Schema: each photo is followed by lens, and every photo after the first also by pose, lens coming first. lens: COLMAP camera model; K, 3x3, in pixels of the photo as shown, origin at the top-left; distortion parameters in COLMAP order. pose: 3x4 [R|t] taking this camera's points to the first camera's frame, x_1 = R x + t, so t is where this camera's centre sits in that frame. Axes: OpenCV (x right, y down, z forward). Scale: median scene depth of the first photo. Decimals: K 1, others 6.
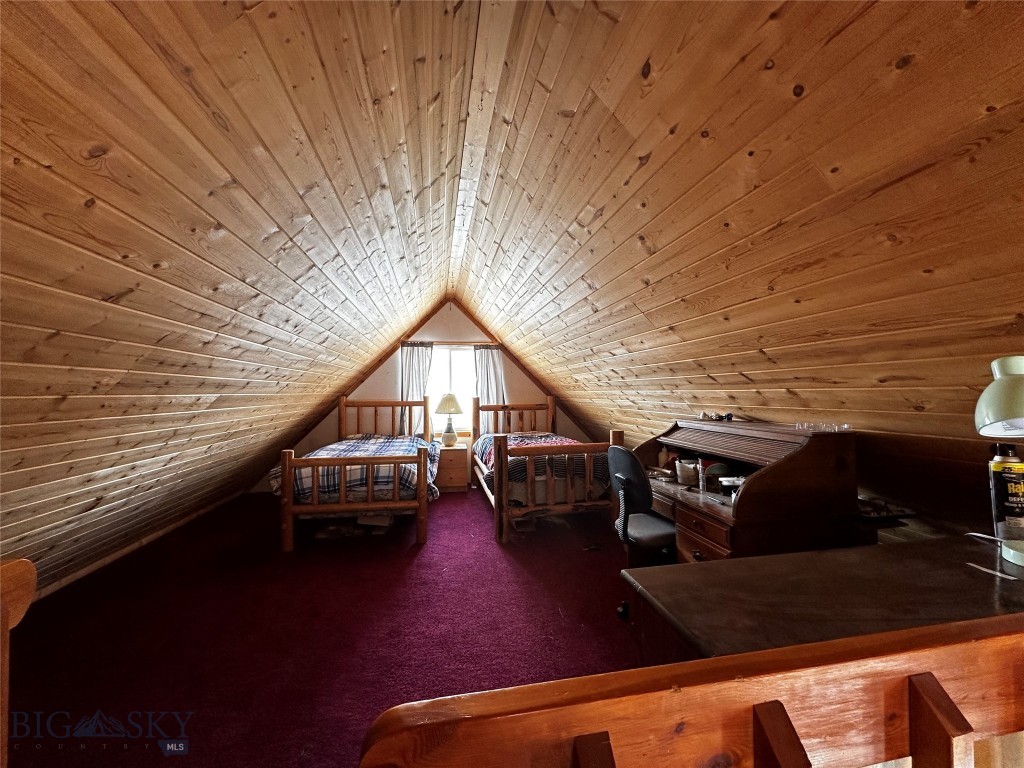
lens RADIAL K [[407.4, 0, 511.2], [0, 407.4, 383.6], [0, 0, 1]] dist [-0.002217, 0.001276]
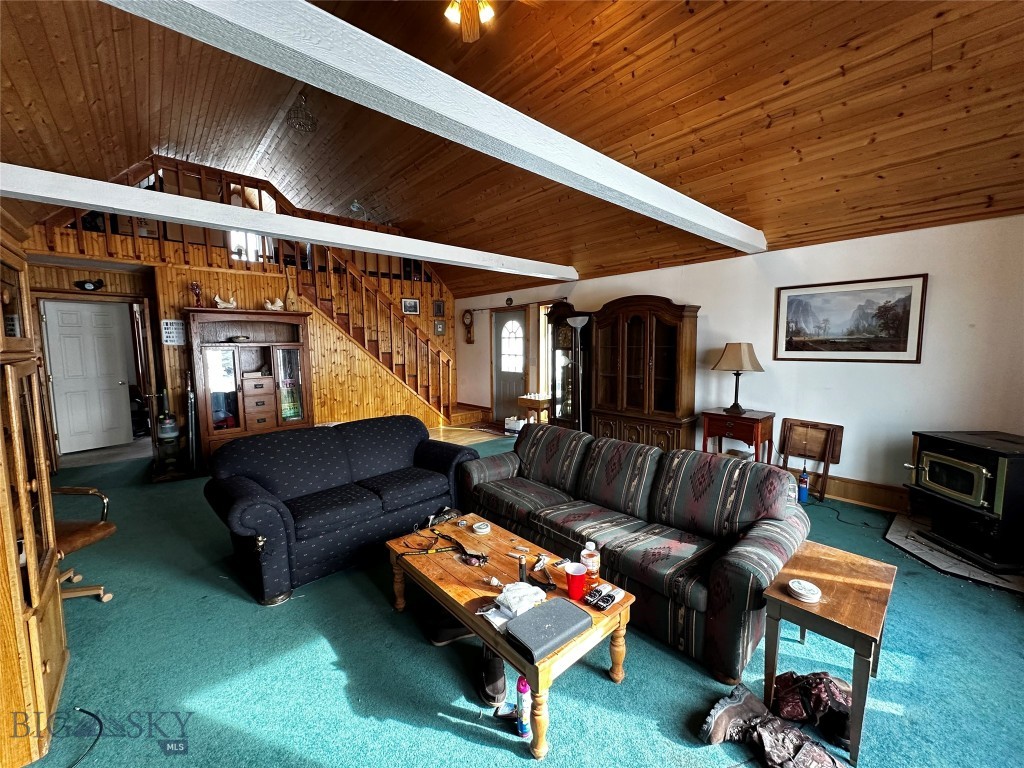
lens RADIAL K [[407.4, 0, 511.1], [0, 407.4, 384.6], [0, 0, 1]] dist [-0.002217, 0.001276]
pose [[0.853769, -0.054671, 0.517774, -0.202093], [-0.003176, 0.993906, 0.110182, 1.007667], [-0.520643, -0.095714, 0.848392, -2.914025]]
